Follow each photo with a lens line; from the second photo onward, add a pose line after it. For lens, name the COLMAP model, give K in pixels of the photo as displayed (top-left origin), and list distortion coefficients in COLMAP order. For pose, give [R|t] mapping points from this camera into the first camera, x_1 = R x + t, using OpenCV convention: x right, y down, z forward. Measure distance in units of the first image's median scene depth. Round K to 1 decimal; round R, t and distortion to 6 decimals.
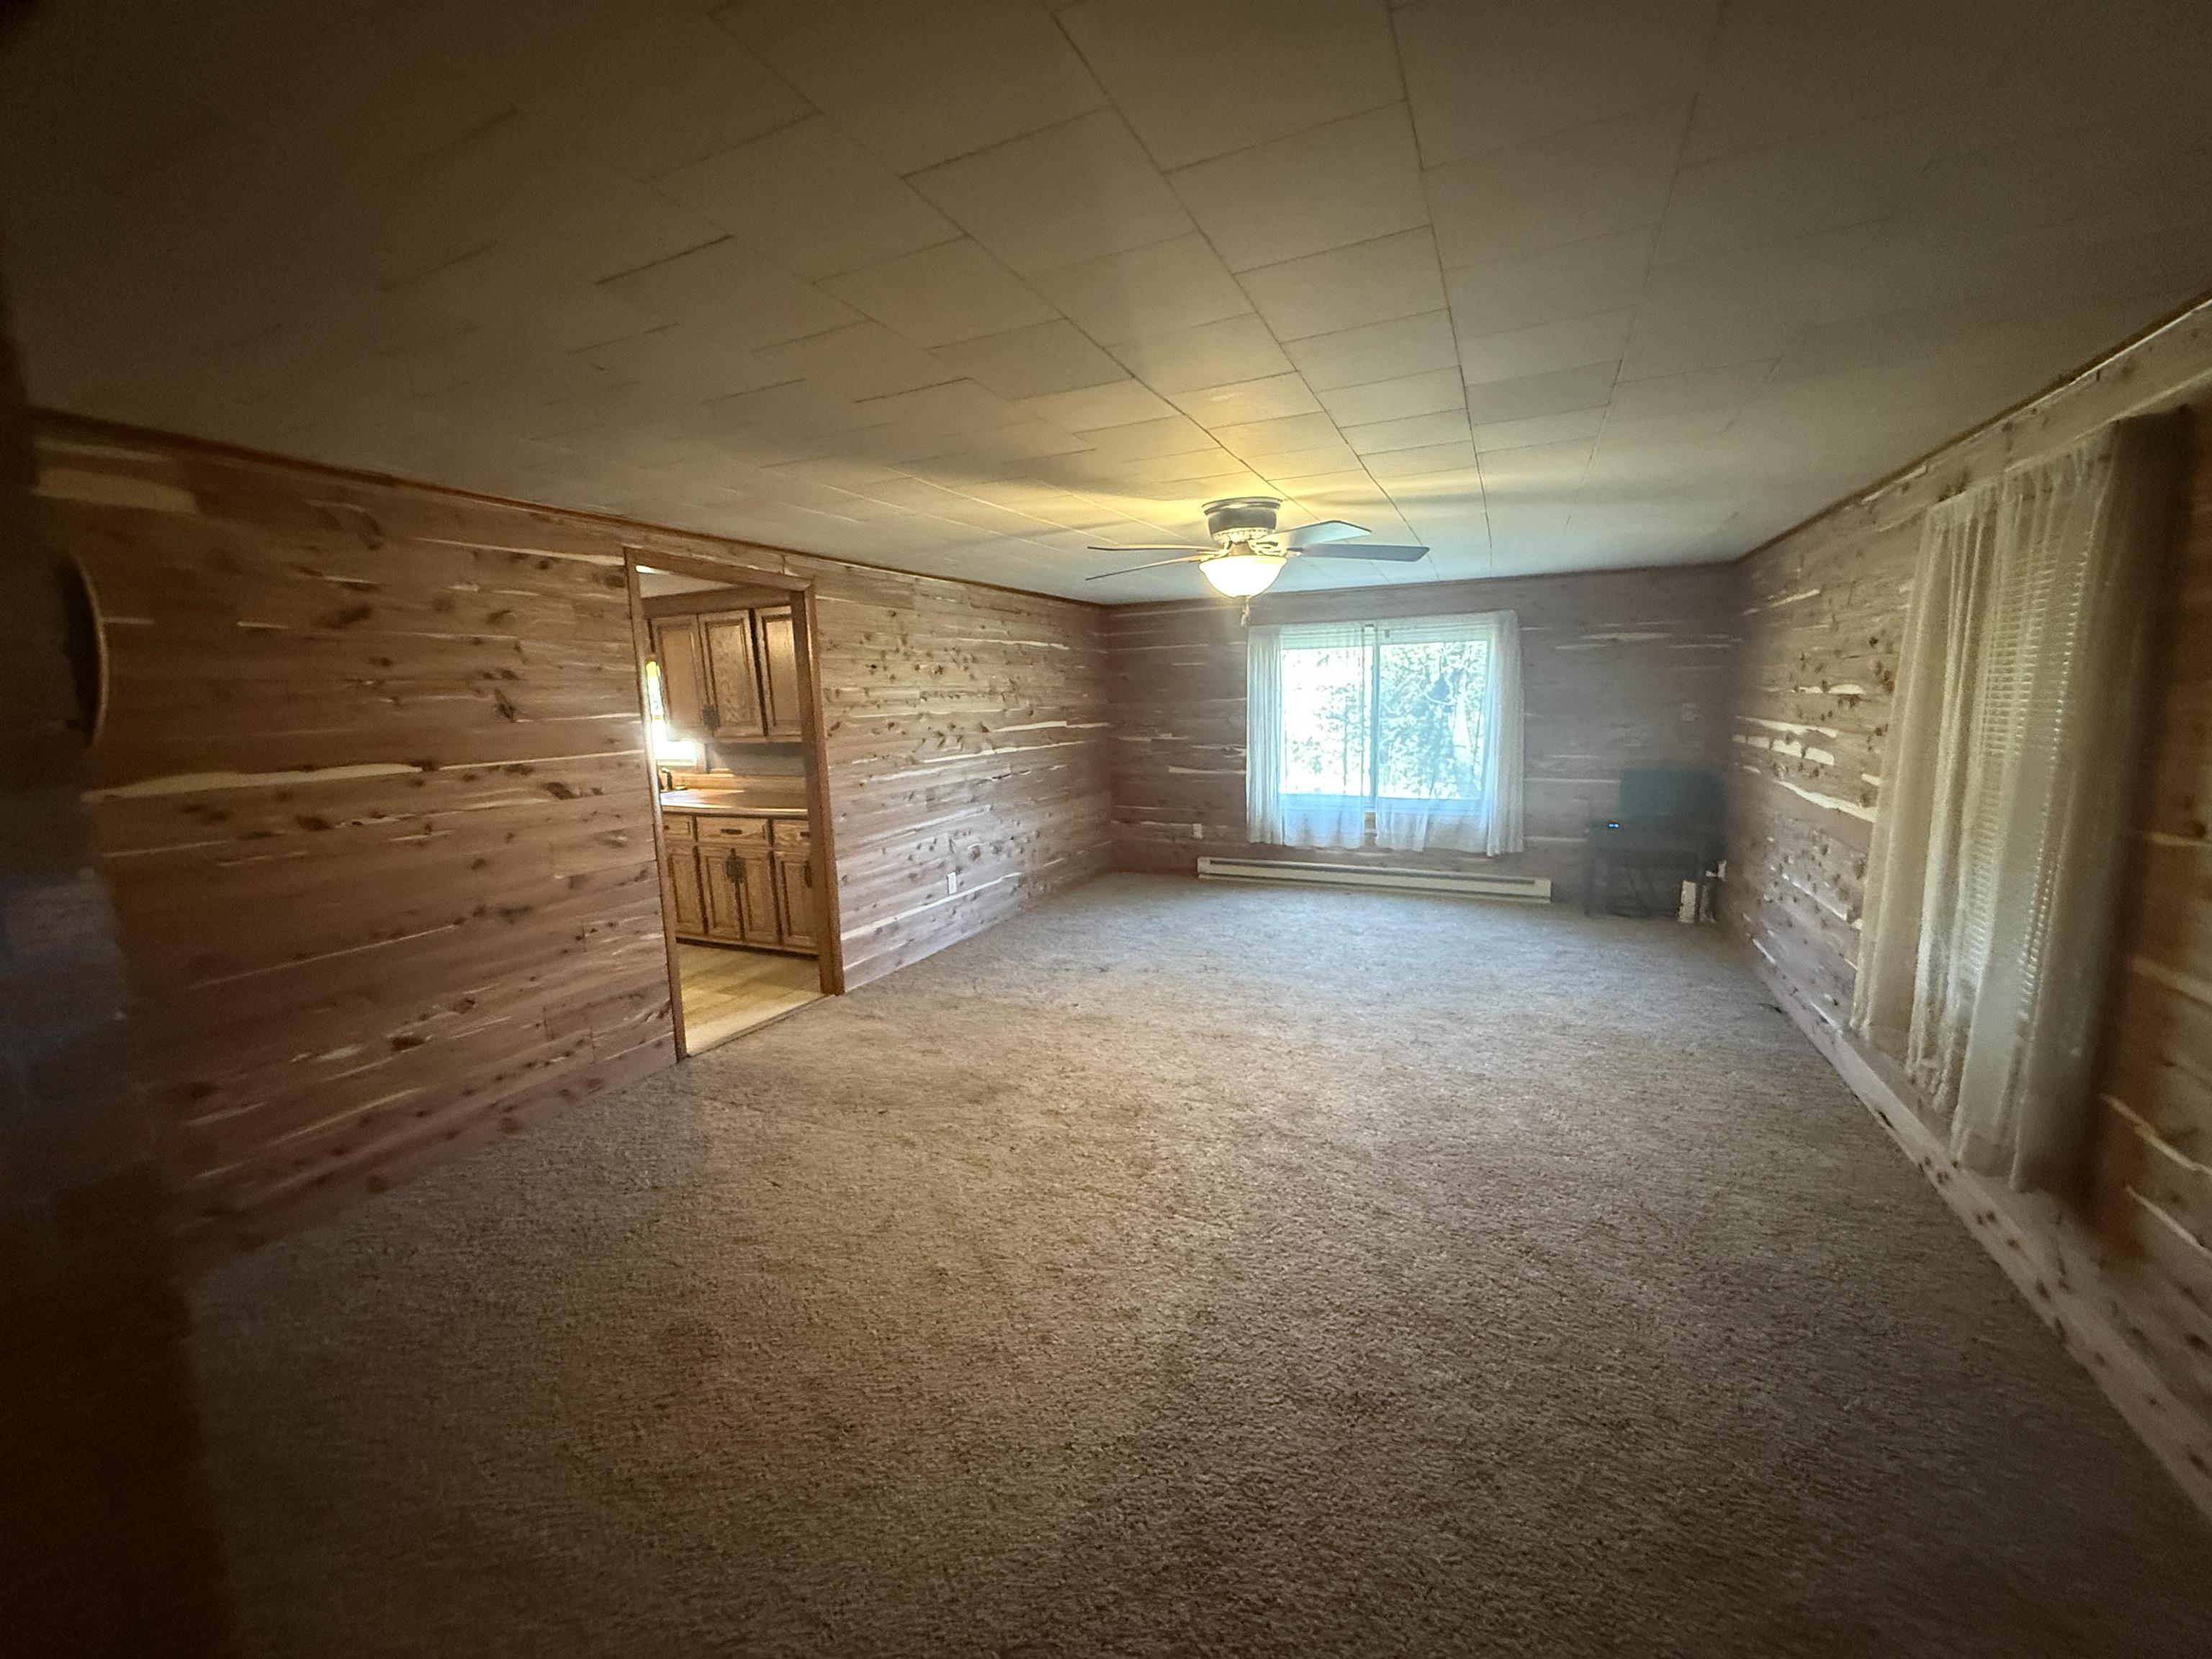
lens RADIAL K [[878.0, 0, 1099.6], [0, 878.0, 831.5], [0, 0, 1]] dist [-0.001340, -0.000232]
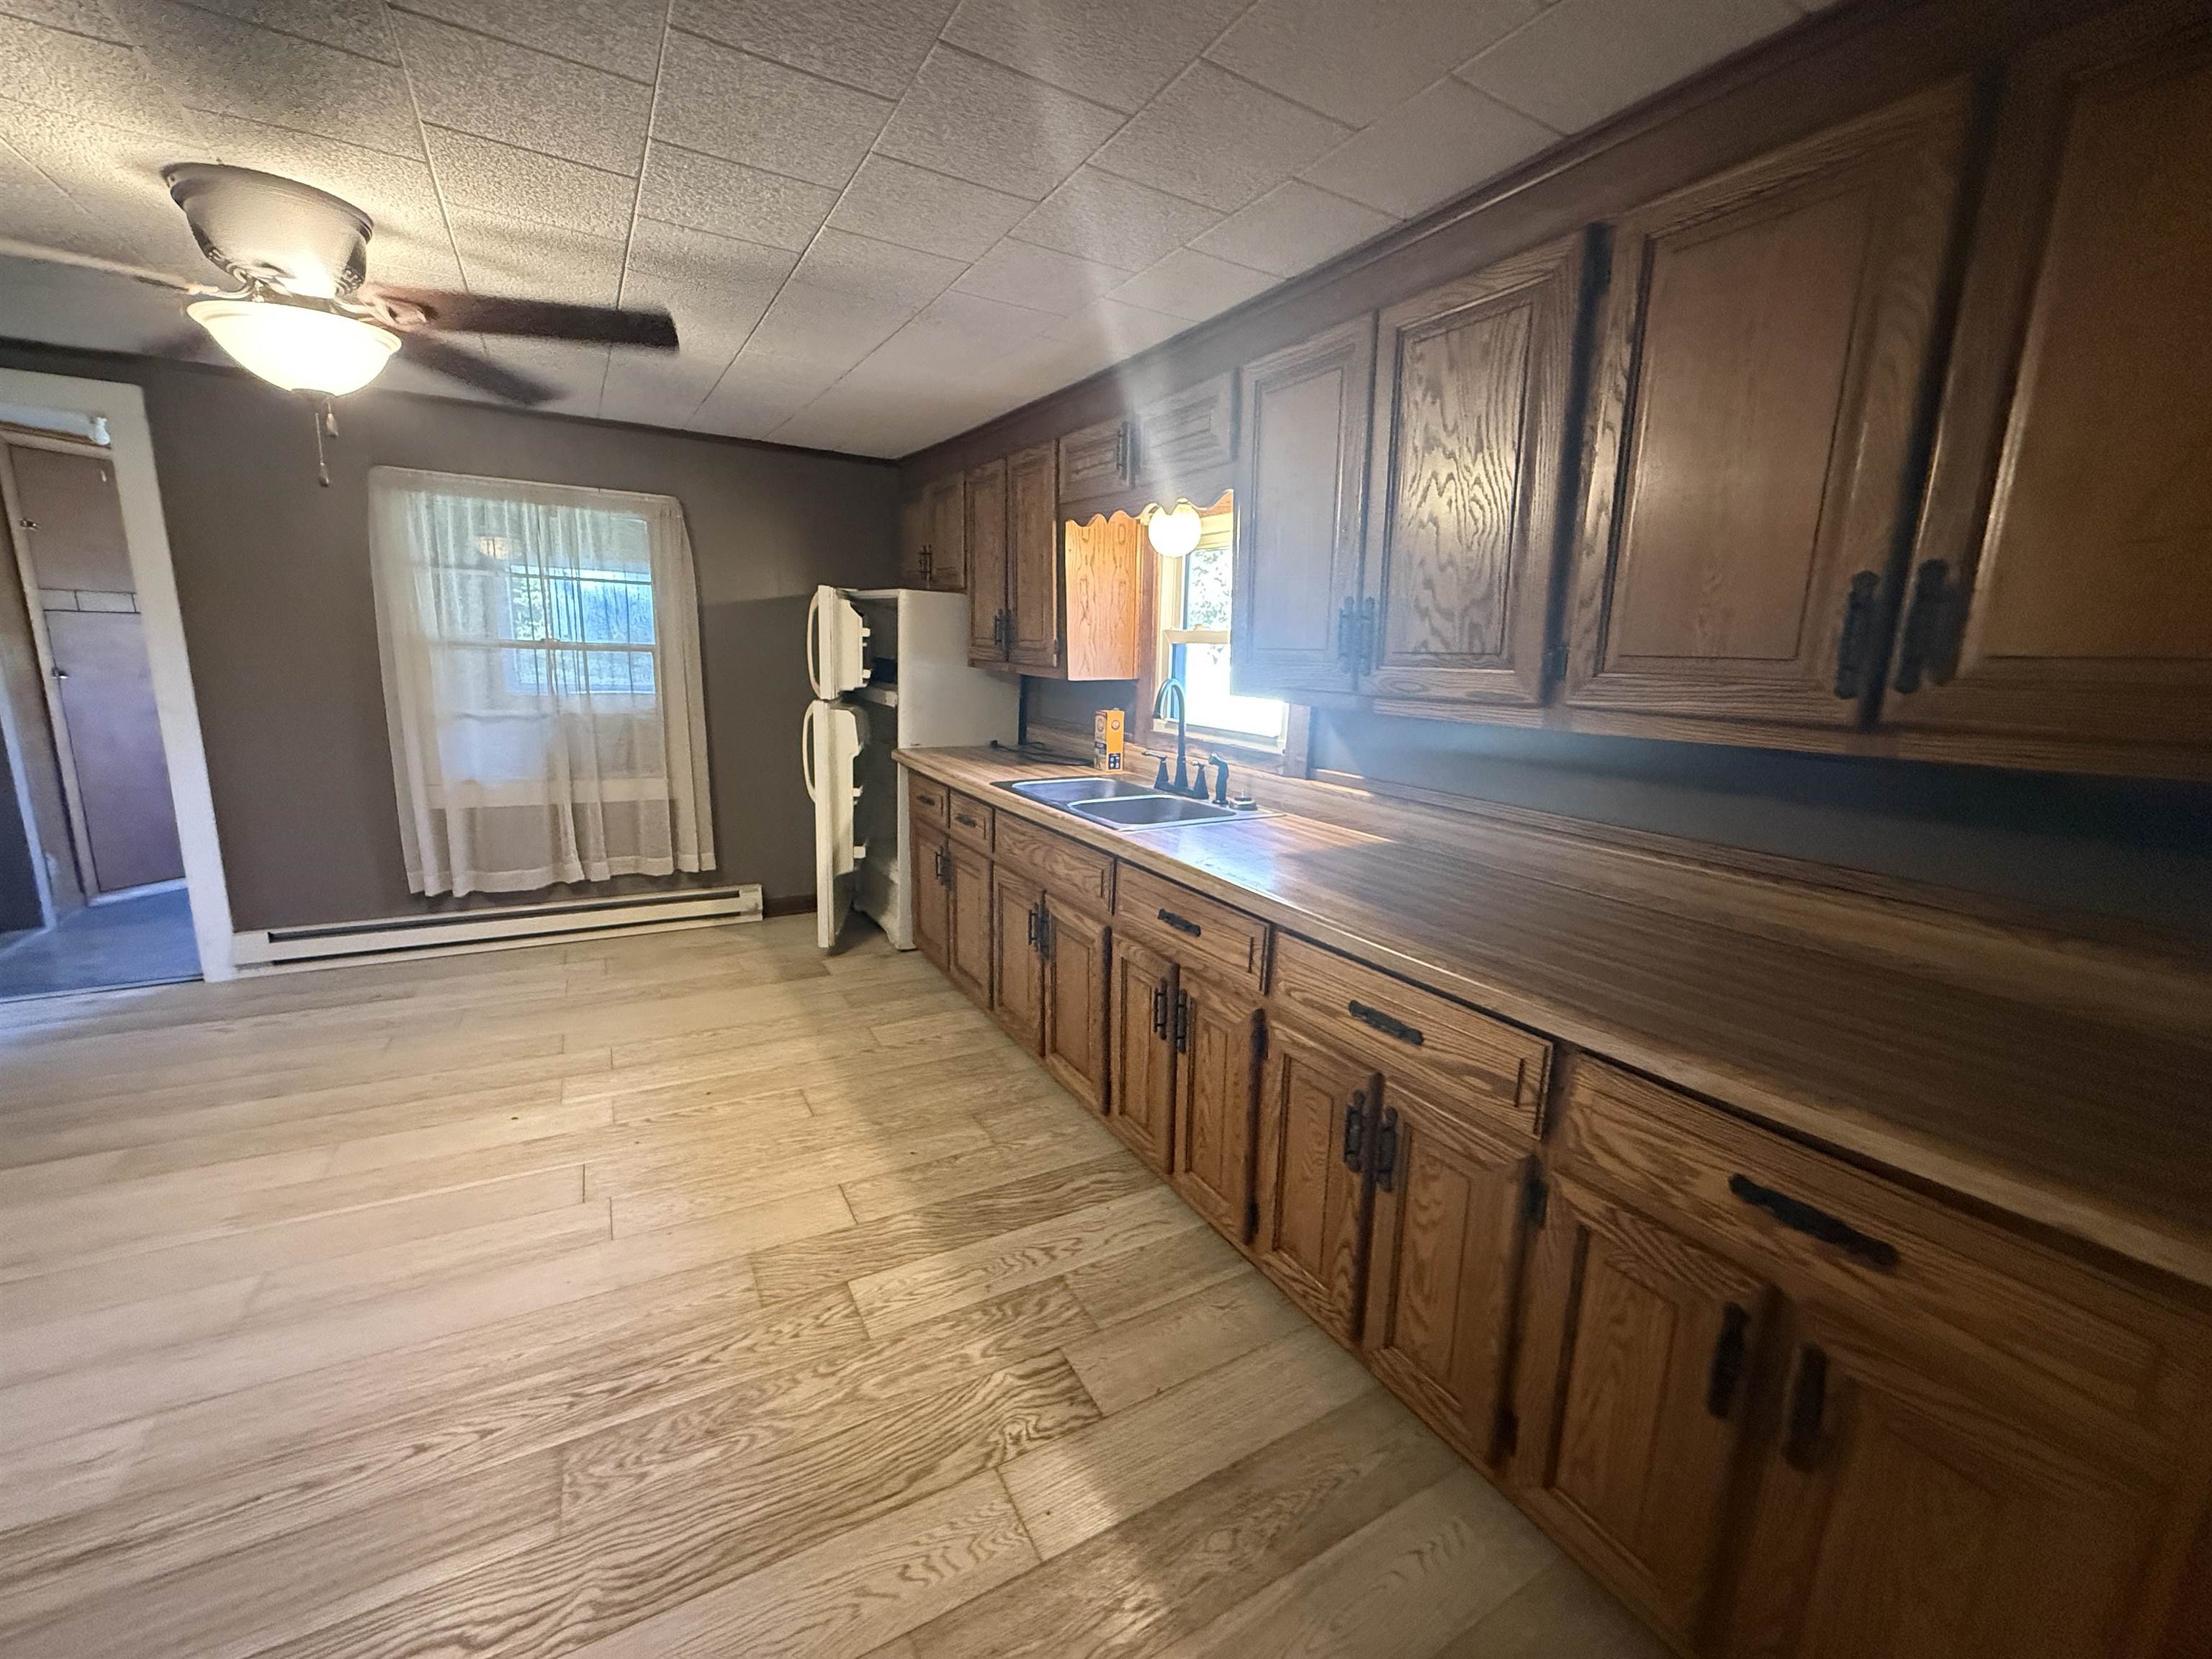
lens RADIAL K [[878.0, 0, 1099.6], [0, 878.0, 831.5], [0, 0, 1]] dist [-0.001340, -0.000232]
pose [[0.822348, 0.162960, -0.545149, -0.336934], [-0.131006, 0.986595, 0.097299, -0.076911], [0.553697, -0.008596, 0.832674, 0.681229]]
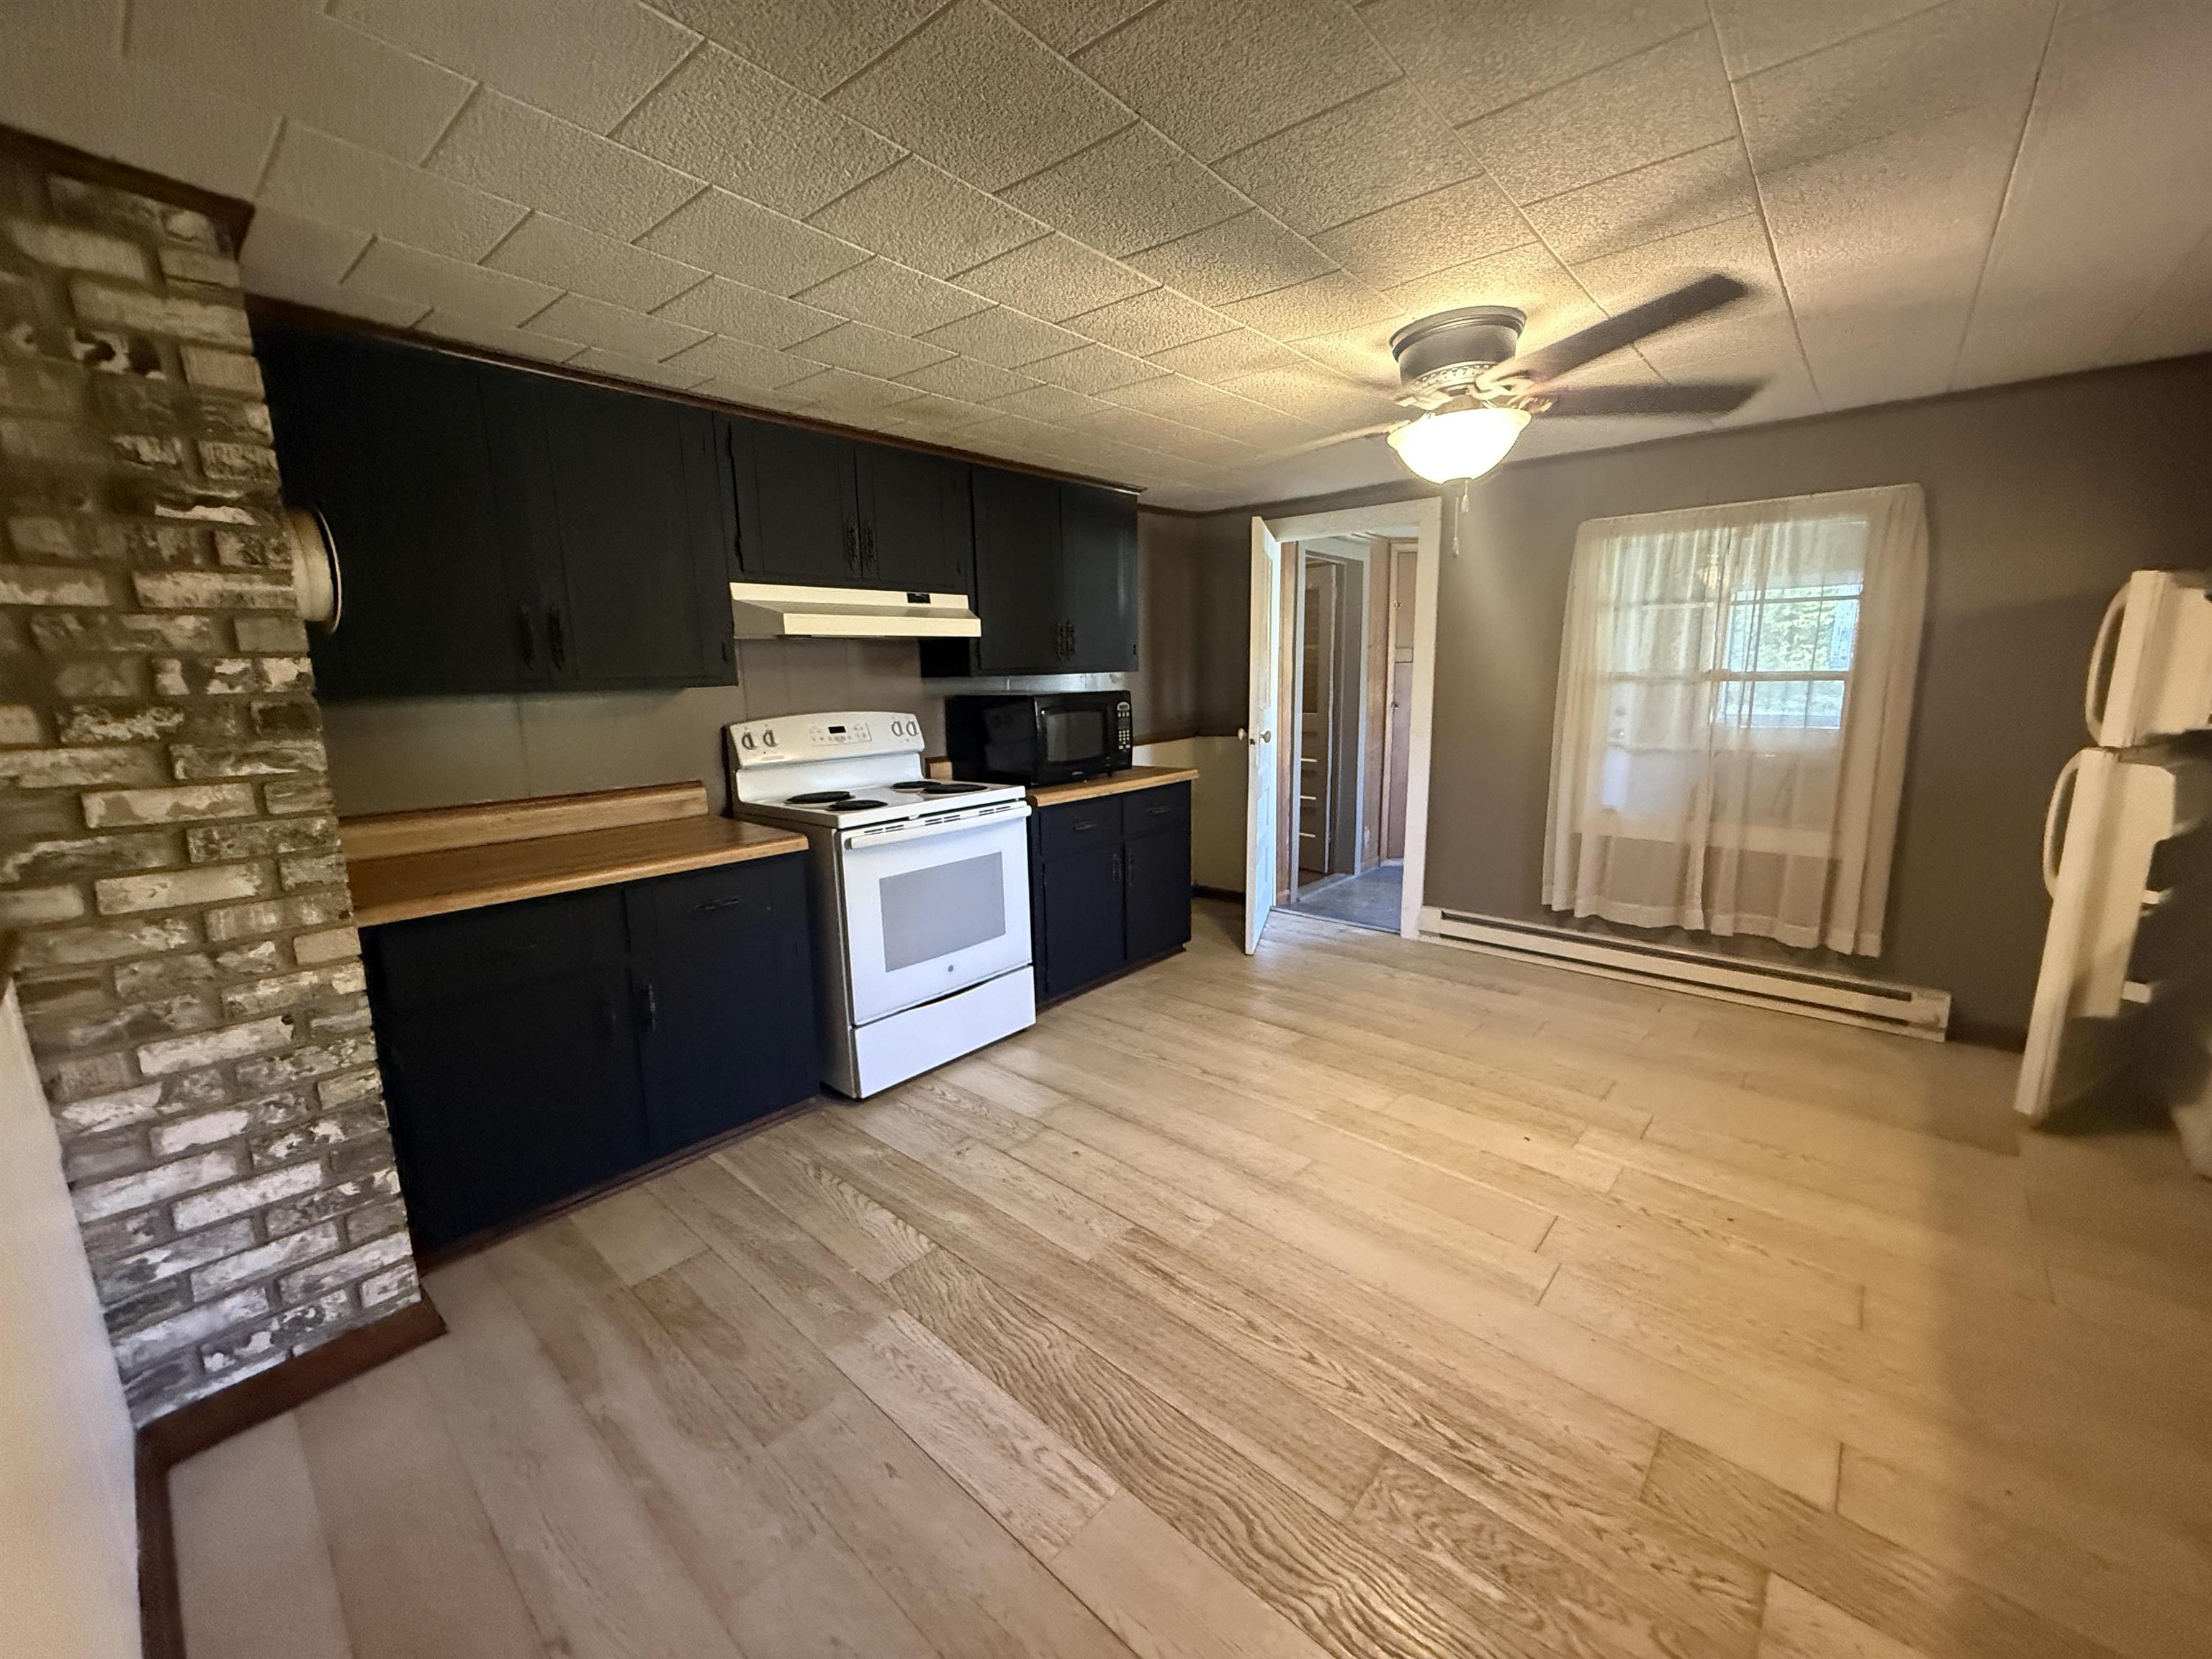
lens RADIAL K [[882.7, 0, 1099.8], [0, 882.7, 826.1], [0, 0, 1]] dist [-0.001125, 0.000230]
pose [[-0.275206, 0.195886, -0.941217, -0.336058], [-0.110023, 0.966173, 0.233250, -0.105071], [0.955069, 0.167748, -0.244345, 0.824849]]
